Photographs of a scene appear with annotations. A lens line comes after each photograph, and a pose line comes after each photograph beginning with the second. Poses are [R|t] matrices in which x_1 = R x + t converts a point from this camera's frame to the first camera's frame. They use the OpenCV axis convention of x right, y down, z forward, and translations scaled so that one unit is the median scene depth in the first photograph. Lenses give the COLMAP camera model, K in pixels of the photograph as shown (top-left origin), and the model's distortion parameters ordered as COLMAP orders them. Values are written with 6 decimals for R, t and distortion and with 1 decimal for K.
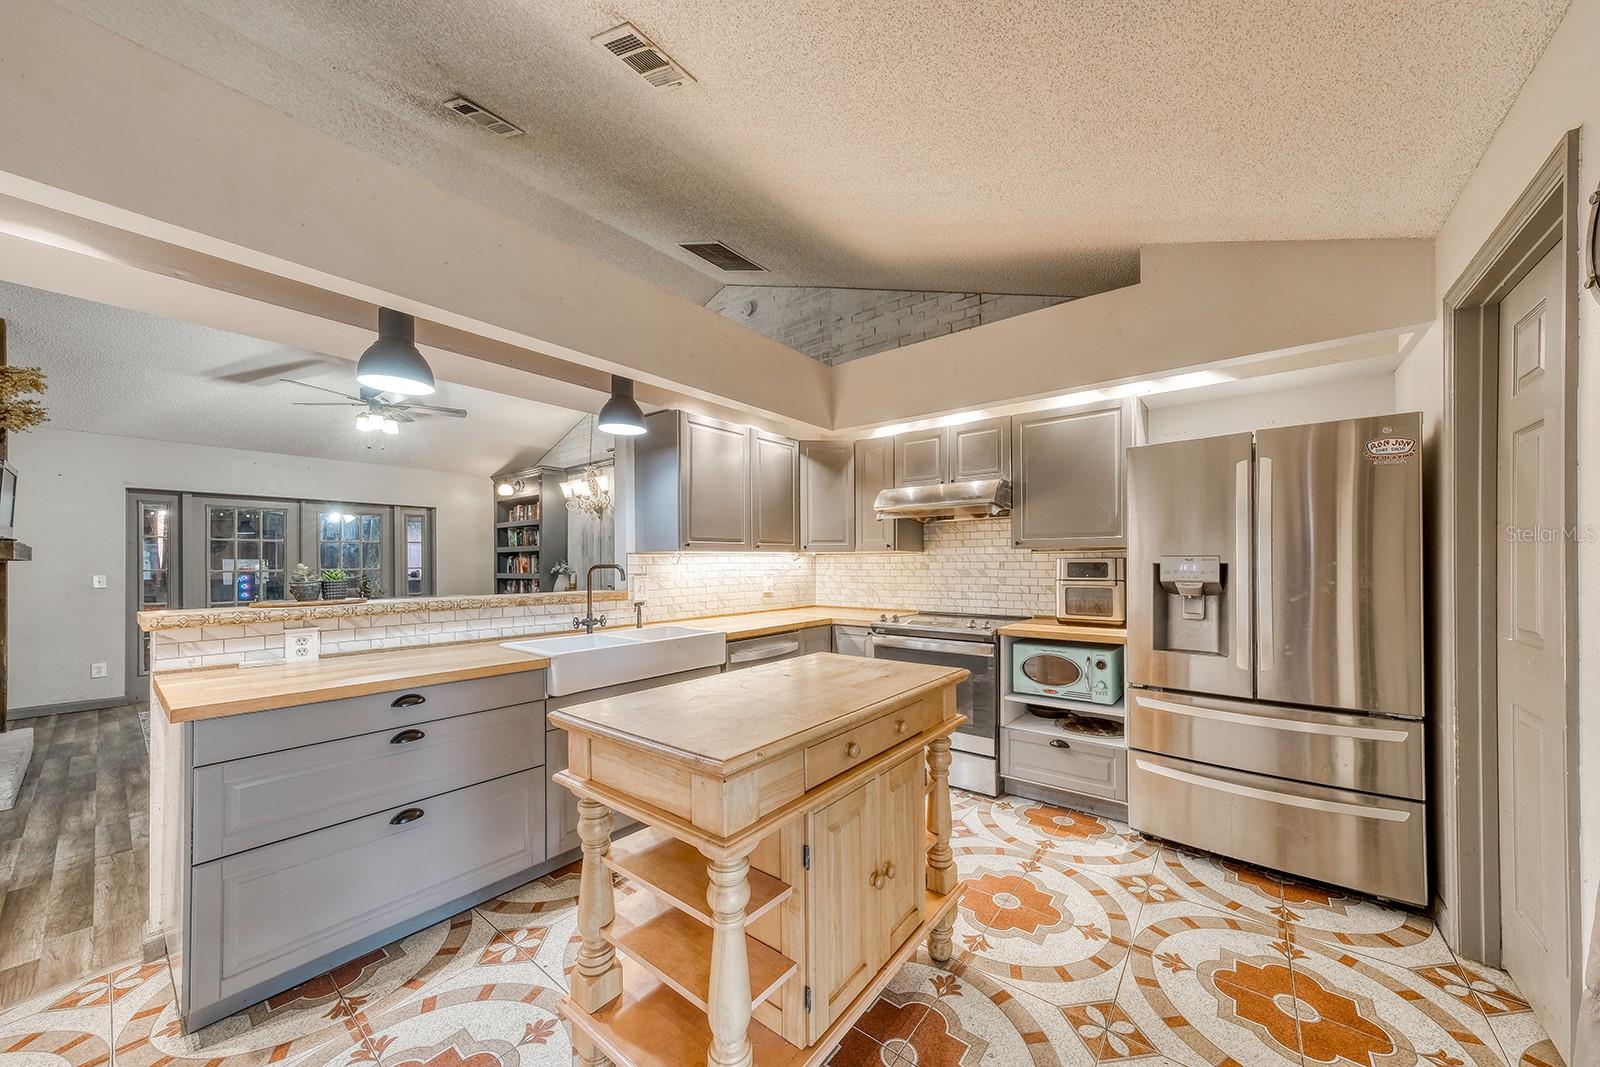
lens RADIAL K [[559.2, 0, 802.1], [0, 559.2, 564.7], [0, 0, 1]] dist [-0.000303, 0.003605]
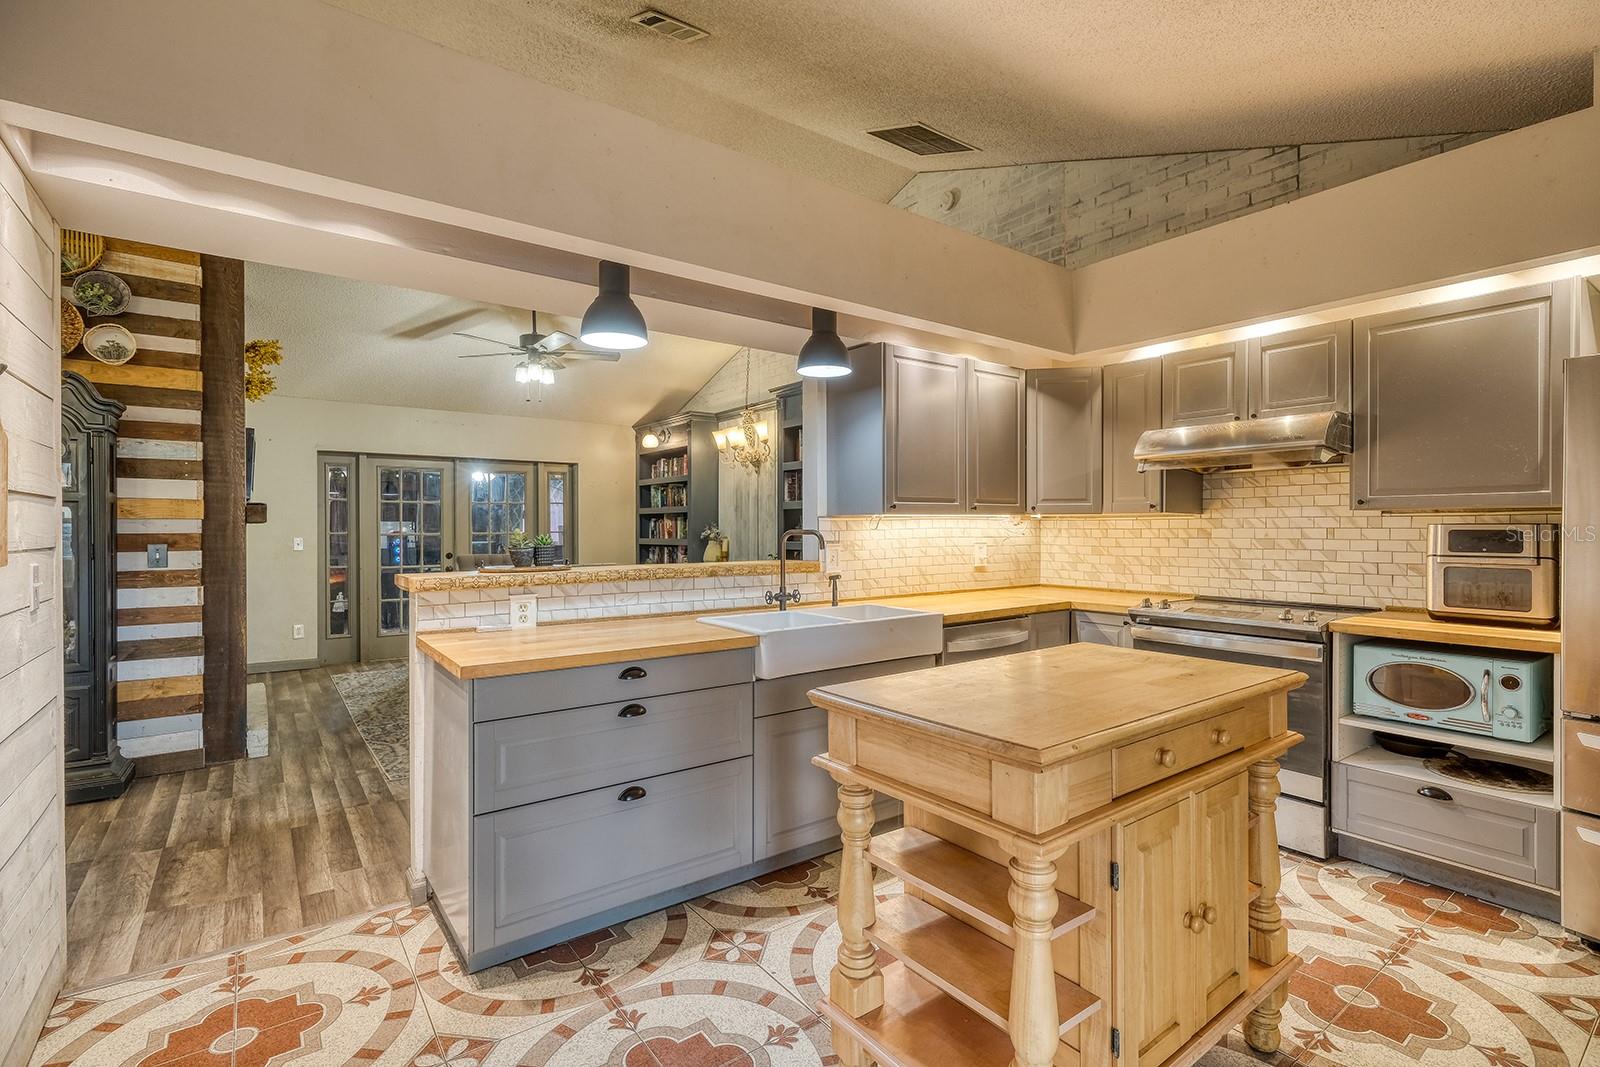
lens RADIAL K [[731.3, 0, 800.0], [0, 731.3, 533.5], [0, 0, 1]] dist [0.013015, -0.001373]
pose [[0.966897, 0.005839, -0.255102, -0.064843], [-0.004293, 0.999969, 0.006618, -0.002564], [0.255132, -0.005303, 0.966892, -0.077473]]
